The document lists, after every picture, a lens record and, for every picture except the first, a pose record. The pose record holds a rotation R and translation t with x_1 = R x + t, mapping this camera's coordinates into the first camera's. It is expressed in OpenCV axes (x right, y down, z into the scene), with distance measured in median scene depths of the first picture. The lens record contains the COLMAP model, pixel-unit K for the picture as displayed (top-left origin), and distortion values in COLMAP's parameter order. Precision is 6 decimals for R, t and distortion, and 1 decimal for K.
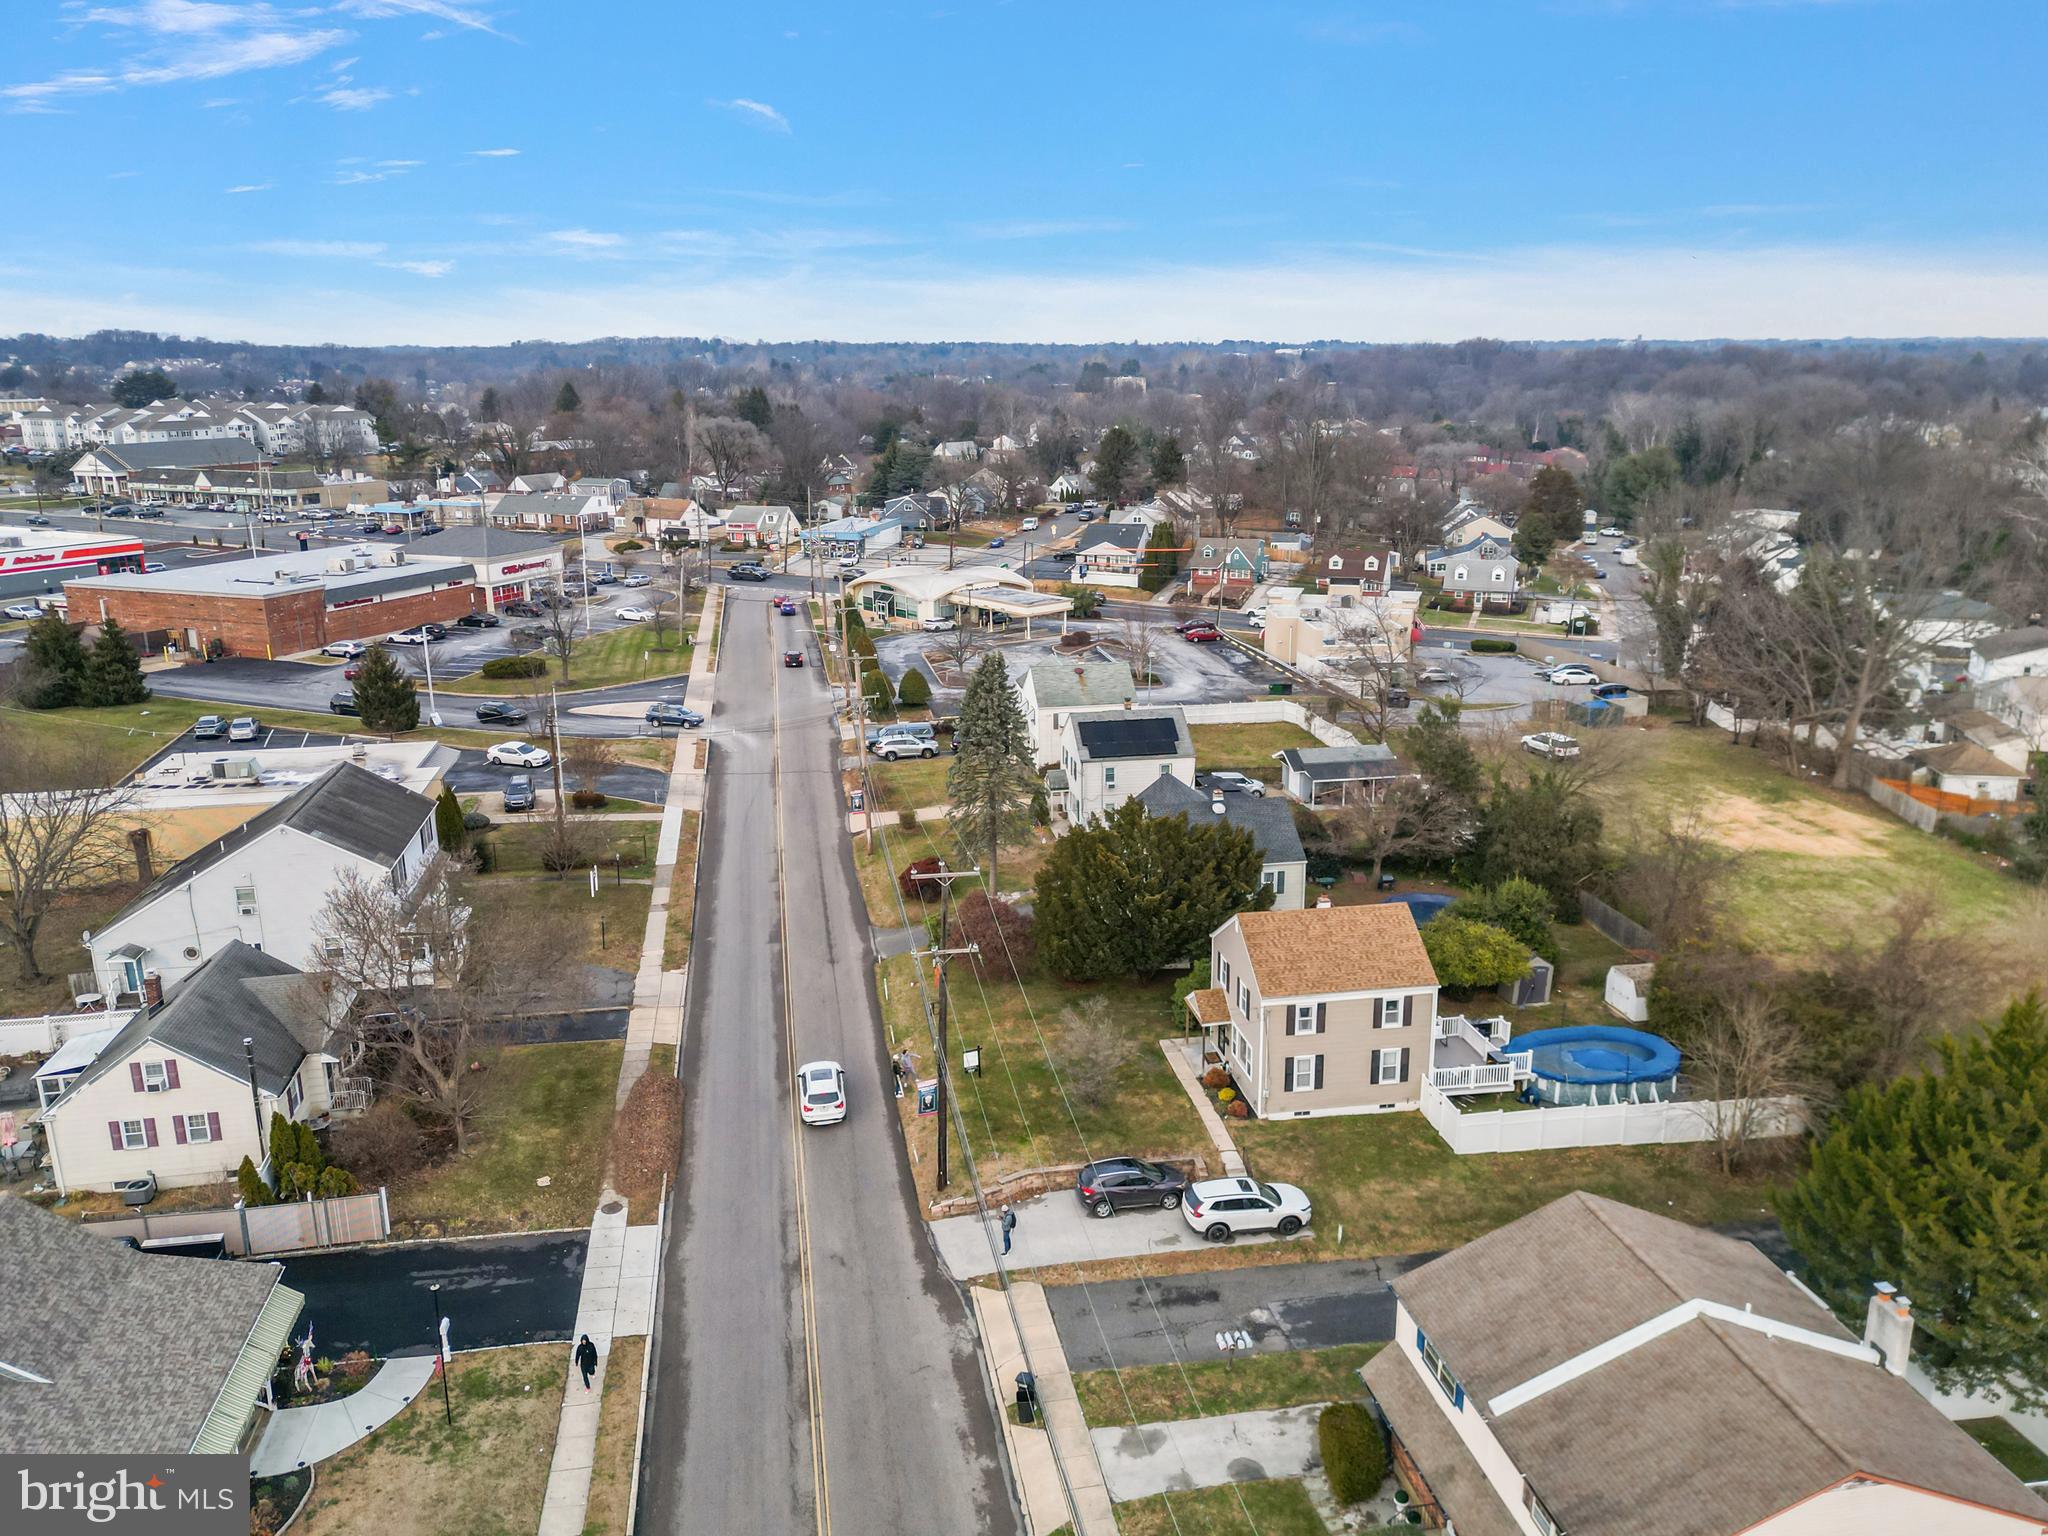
lens RADIAL K [[1447.4, 0, 1019.3], [0, 1447.4, 766.9], [0, 0, 1]] dist [0.063563, 0.000094]
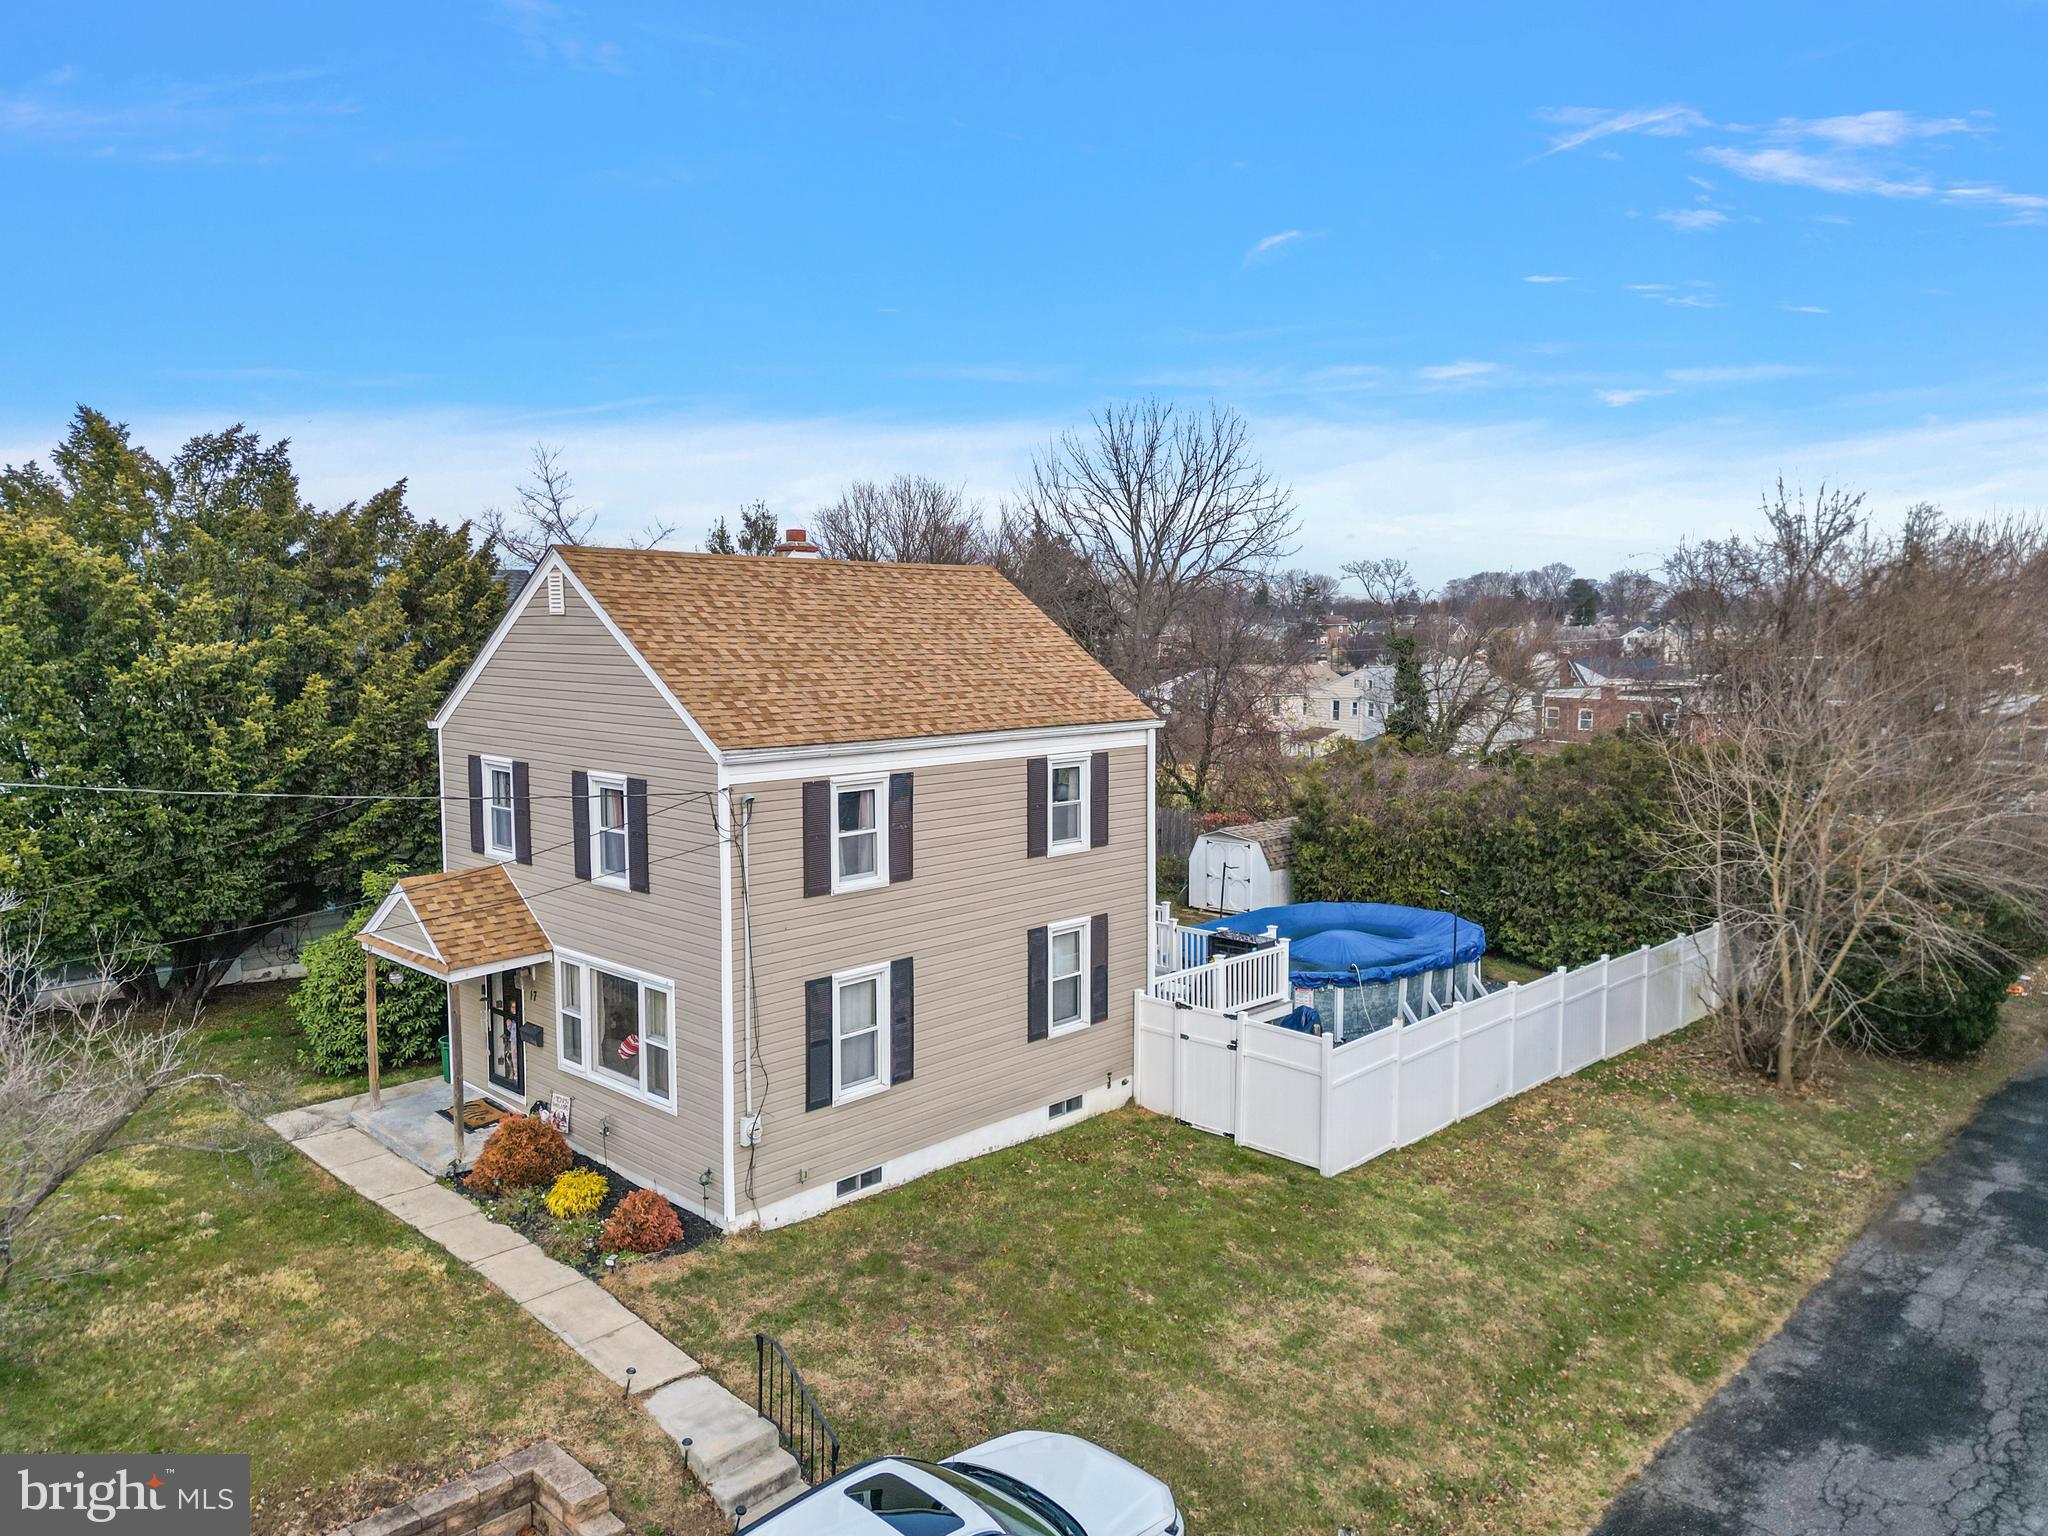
lens RADIAL K [[1447.4, 0, 1023.8], [0, 1447.4, 757.4], [0, 0, 1]] dist [0.063563, 0.000094]
pose [[0.806014, -0.048395, 0.589915, 0.052820], [0.145968, 0.982122, -0.118869, 0.194661], [-0.573616, 0.181919, 0.798668, 0.735342]]
